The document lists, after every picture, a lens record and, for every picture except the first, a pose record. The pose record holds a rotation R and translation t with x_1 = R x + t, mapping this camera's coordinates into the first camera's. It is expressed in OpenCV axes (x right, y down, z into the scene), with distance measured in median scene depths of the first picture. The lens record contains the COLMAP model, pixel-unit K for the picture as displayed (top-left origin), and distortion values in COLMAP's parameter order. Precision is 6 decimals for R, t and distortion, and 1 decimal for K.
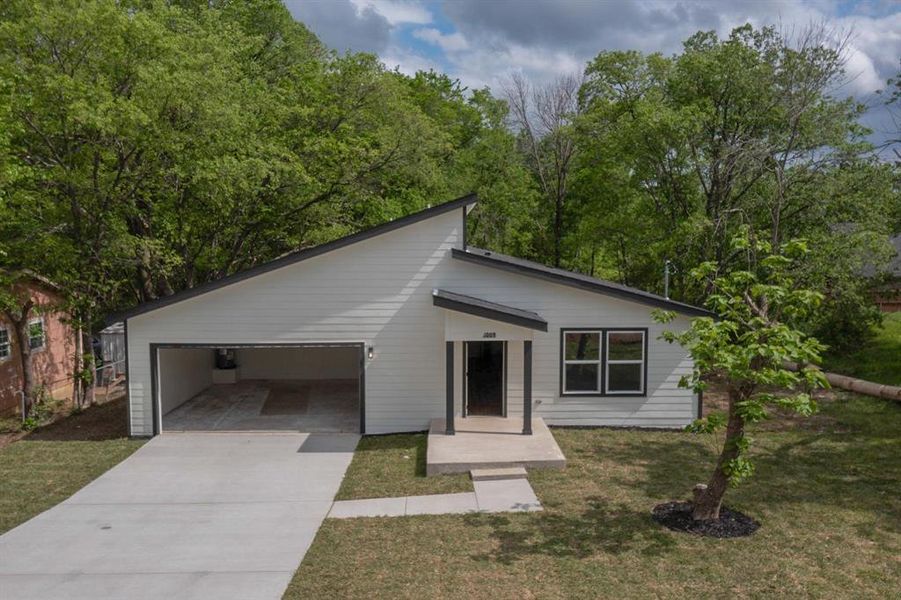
lens RADIAL K [[736.0, 0, 451.3], [0, 736.0, 302.3], [0, 0, 1]] dist [-0.009014, 0.018954]
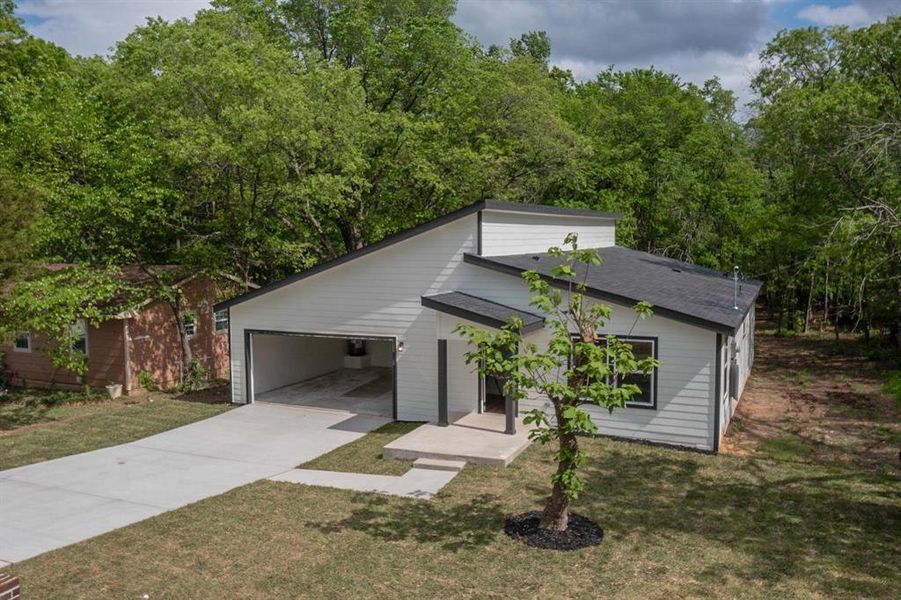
lens RADIAL K [[736.0, 0, 450.7], [0, 736.0, 302.4], [0, 0, 1]] dist [-0.009014, 0.018954]
pose [[0.904619, 0.031486, -0.425056, 0.430380], [-0.030564, 0.999492, 0.008988, -0.010525], [0.425124, 0.004861, 0.905122, 0.029887]]
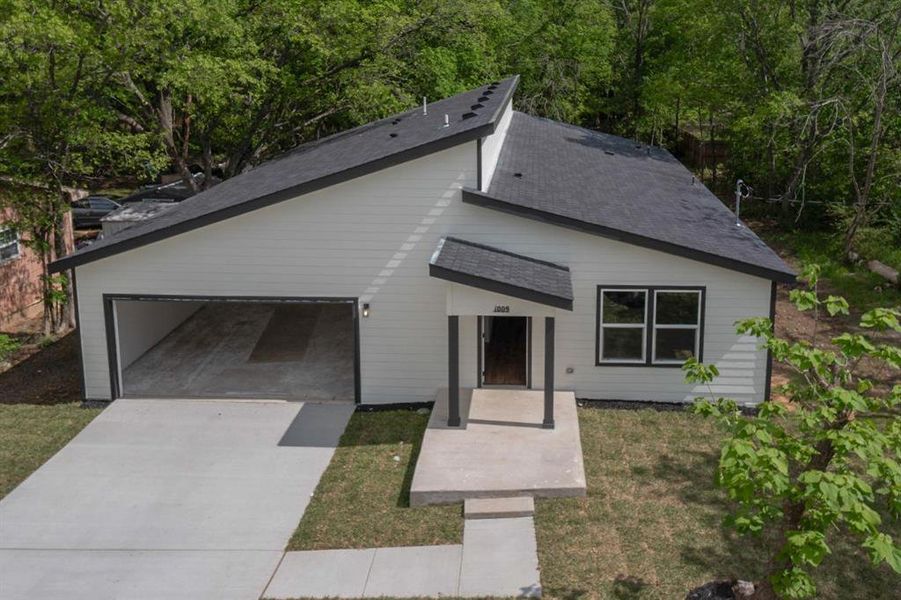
lens RADIAL K [[764.5, 0, 516.4], [0, 764.5, 156.5], [0, 0, 1]] dist [0.001130, -0.004163]
pose [[0.999287, 0.012486, -0.035630, 0.087924], [-0.009888, 0.997343, 0.072177, -0.168070], [0.036437, -0.071773, 0.996755, 0.165603]]
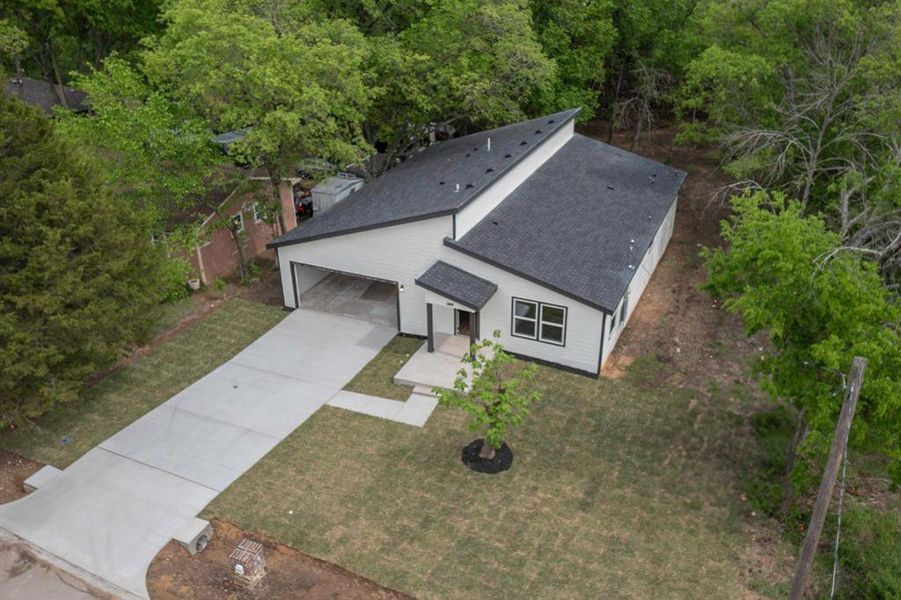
lens RADIAL K [[736.0, 0, 453.5], [0, 736.0, 301.7], [0, 0, 1]] dist [-0.009014, 0.018954]
pose [[0.907491, 0.187381, -0.375964, 0.615757], [-0.023481, 0.916227, 0.399971, -0.562305], [0.419415, -0.354142, 0.835867, -0.324784]]
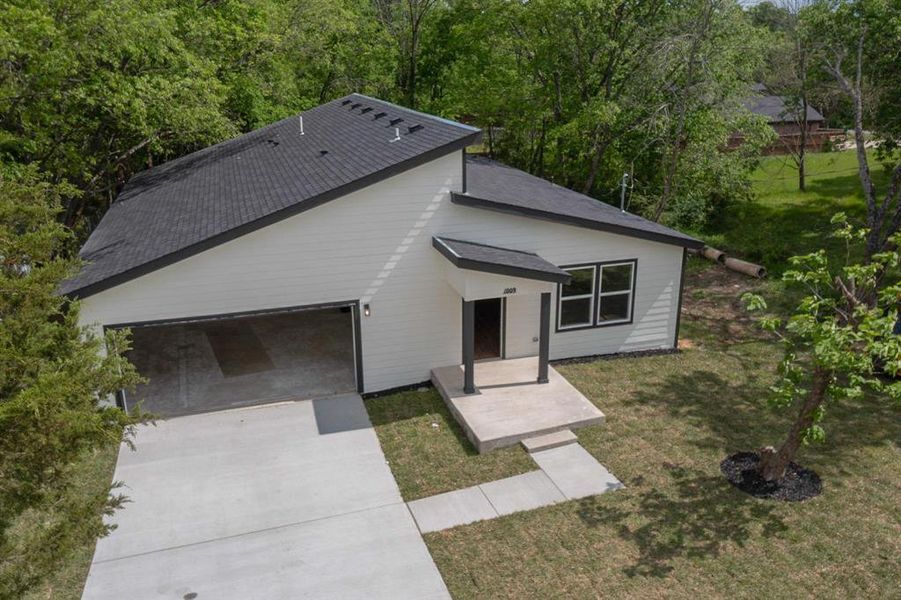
lens RADIAL K [[736.0, 0, 450.5], [0, 736.0, 297.1], [0, 0, 1]] dist [-0.009014, 0.018954]
pose [[0.958285, -0.095205, 0.269492, -0.257312], [0.030886, 0.971864, 0.233509, -0.158608], [-0.284141, -0.215445, 0.934263, 0.120078]]
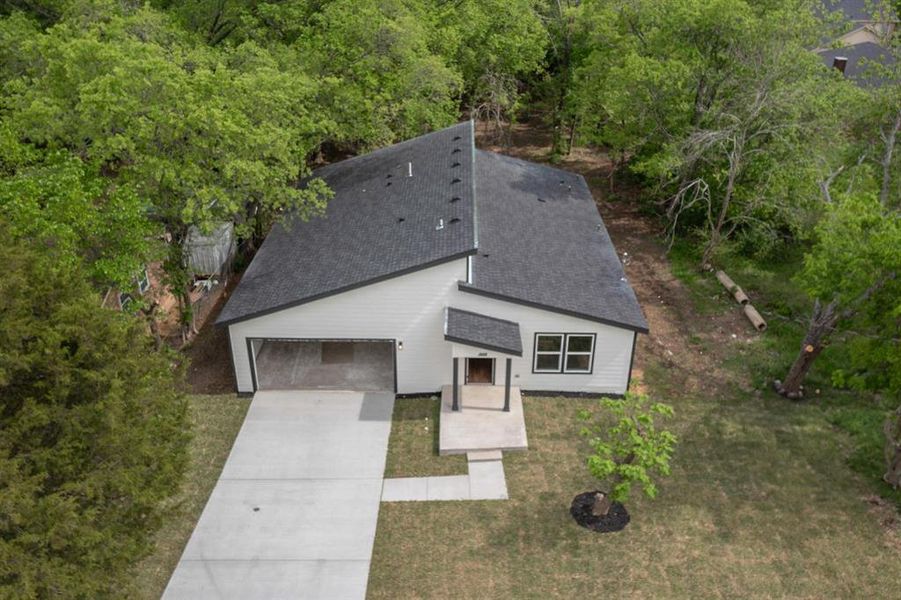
lens RADIAL K [[736.0, 0, 451.2], [0, 736.0, 303.4], [0, 0, 1]] dist [-0.009014, 0.018954]
pose [[0.999783, 0.014680, -0.014757, 0.008601], [-0.007656, 0.918607, 0.395099, -0.575585], [0.019356, -0.394900, 0.918520, -0.278318]]
